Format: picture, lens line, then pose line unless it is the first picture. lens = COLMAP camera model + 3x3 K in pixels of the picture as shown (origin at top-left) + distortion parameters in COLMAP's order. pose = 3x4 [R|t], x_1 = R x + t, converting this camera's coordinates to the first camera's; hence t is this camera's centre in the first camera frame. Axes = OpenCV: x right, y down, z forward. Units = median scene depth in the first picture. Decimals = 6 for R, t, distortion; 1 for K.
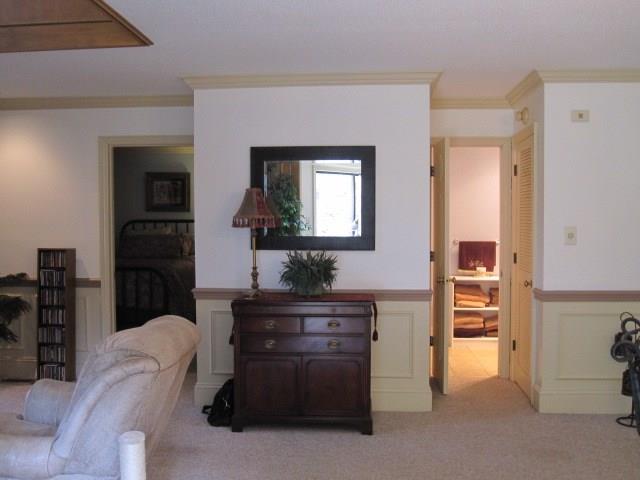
lens RADIAL K [[630.2, 0, 323.3], [0, 630.2, 237.8], [0, 0, 1]] dist [-0.068228, 0.000000]
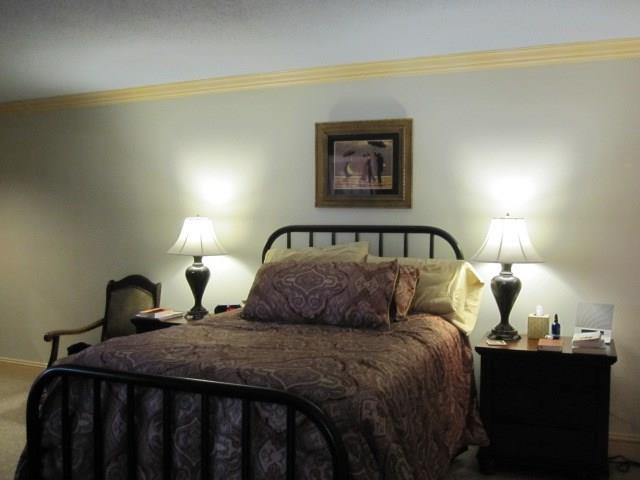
lens RADIAL K [[630.2, 0, 320.8], [0, 630.2, 238.3], [0, 0, 1]] dist [-0.068228, 0.000000]
pose [[0.948878, 0.015941, -0.315239, -0.162220], [-0.018612, 0.999812, -0.005464, -0.020054], [0.315093, 0.011052, 0.948996, 0.684665]]
